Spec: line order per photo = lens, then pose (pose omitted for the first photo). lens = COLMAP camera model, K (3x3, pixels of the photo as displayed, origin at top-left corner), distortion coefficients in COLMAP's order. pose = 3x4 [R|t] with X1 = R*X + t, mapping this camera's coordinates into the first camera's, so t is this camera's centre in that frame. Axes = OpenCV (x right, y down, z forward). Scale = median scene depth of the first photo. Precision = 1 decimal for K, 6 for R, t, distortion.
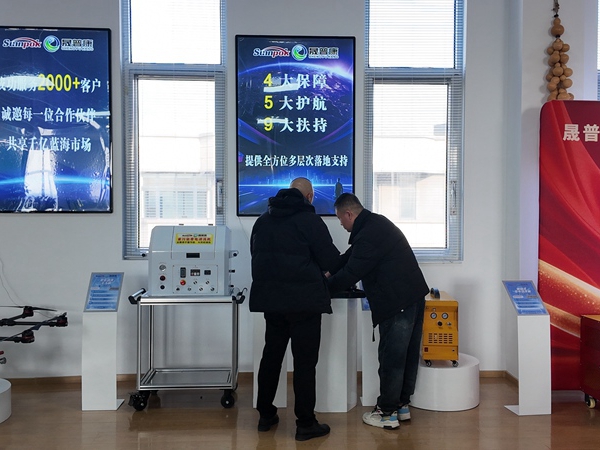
lens RADIAL K [[611.9, 0, 300.0], [0, 611.9, 225.0], [0, 0, 1]] dist [0.153705, -0.207921]
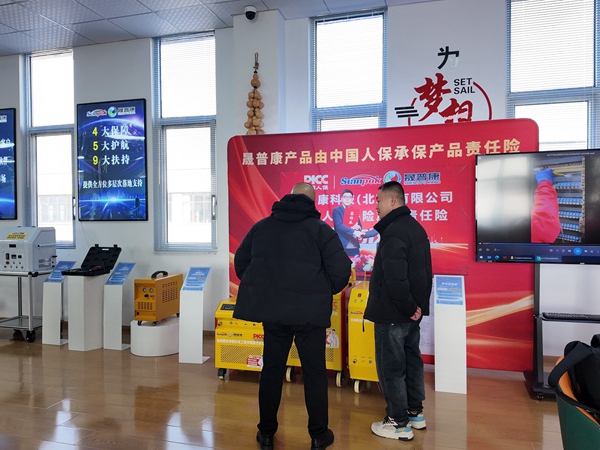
lens RADIAL K [[472.3, 0, 300.0], [0, 472.3, 225.0], [0, 0, 1]] dist [0.059035, -0.008145]
pose [[0.937908, -0.000824, -0.346882, 0.826654], [-0.000657, 0.999991, -0.004150, -0.000142], [0.346882, 0.004120, 0.937900, 0.070961]]
